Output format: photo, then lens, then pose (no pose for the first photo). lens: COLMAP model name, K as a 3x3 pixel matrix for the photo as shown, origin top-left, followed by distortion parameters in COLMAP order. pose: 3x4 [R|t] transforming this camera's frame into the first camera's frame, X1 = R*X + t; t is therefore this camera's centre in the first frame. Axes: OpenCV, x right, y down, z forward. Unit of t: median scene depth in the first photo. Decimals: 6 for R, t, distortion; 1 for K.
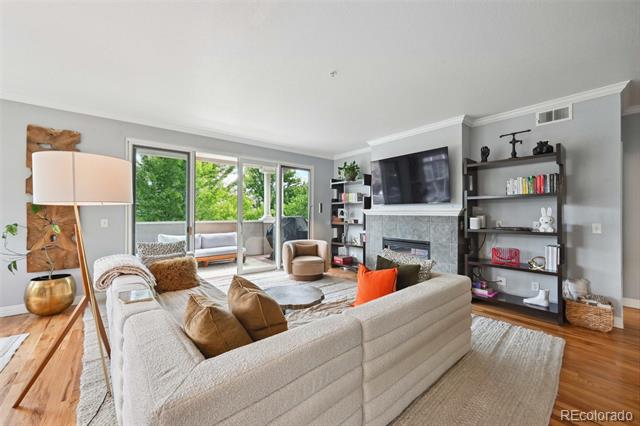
lens RADIAL K [[254.1, 0, 320.3], [0, 254.1, 212.8], [0, 0, 1]] dist [-0.000755, 0.000508]
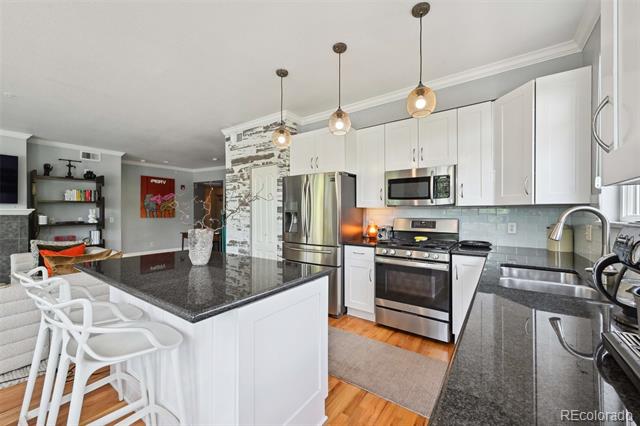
lens RADIAL K [[254.1, 0, 319.0], [0, 254.1, 212.2], [0, 0, 1]] dist [-0.000755, 0.000508]
pose [[-0.257125, -0.000084, 0.966378, -1.165300], [-0.003383, 0.999994, -0.000813, -0.003869], [-0.966372, -0.003479, -0.257124, -0.063038]]
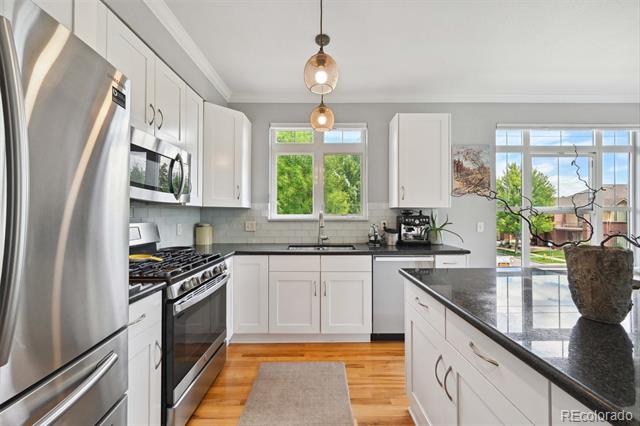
lens RADIAL K [[254.1, 0, 324.8], [0, 254.1, 213.4], [0, 0, 1]] dist [-0.000755, 0.000508]
pose [[-0.613304, -0.005612, -0.789827, -0.208596], [-0.001550, 0.999981, -0.005902, 0.000757], [0.789846, -0.002396, -0.613301, -0.030284]]
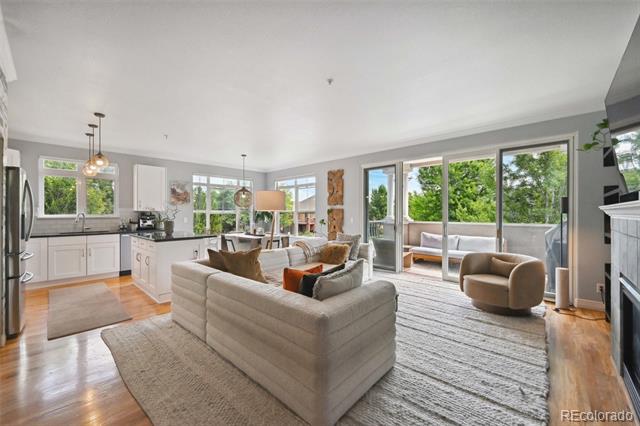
lens RADIAL K [[254.1, 0, 318.7], [0, 254.1, 214.1], [0, 0, 1]] dist [-0.000755, 0.000508]
pose [[0.133874, 0.000278, -0.990998, 0.847767], [0.001622, 0.999999, 0.000500, -0.002166], [0.990997, -0.001675, 0.133873, 0.635250]]
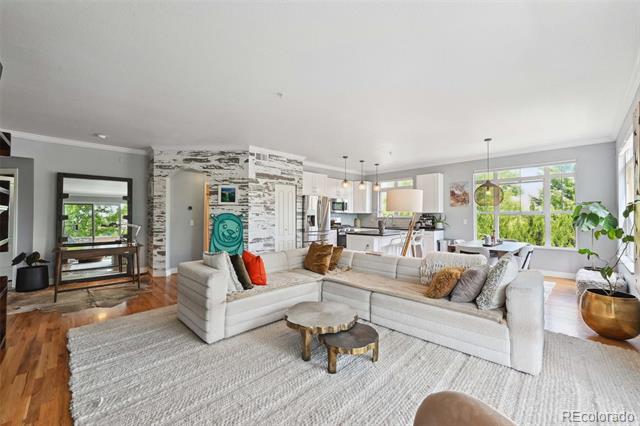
lens RADIAL K [[254.1, 0, 321.1], [0, 254.1, 213.2], [0, 0, 1]] dist [-0.000755, 0.000508]
pose [[-0.995294, -0.002781, -0.096857, -0.020767], [-0.002015, 0.999966, -0.008001, -0.003883], [0.096876, -0.007769, -0.995266, 1.695760]]
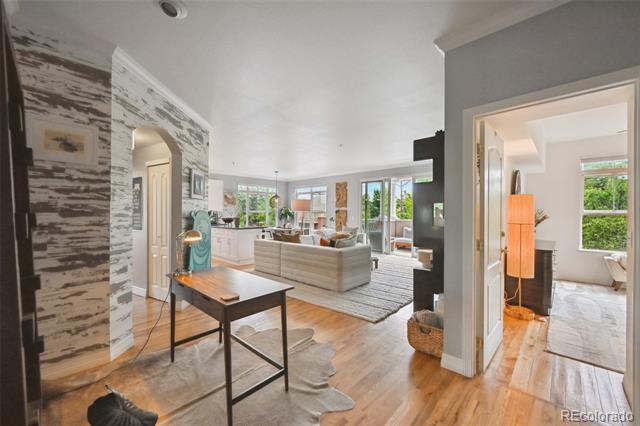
lens RADIAL K [[254.1, 0, 319.4], [0, 254.1, 213.7], [0, 0, 1]] dist [-0.000755, 0.000508]
pose [[0.126972, 0.001375, -0.991905, 1.614933], [-0.002480, 0.999996, 0.001068, -0.002181], [0.991903, 0.002324, 0.126975, 0.443452]]
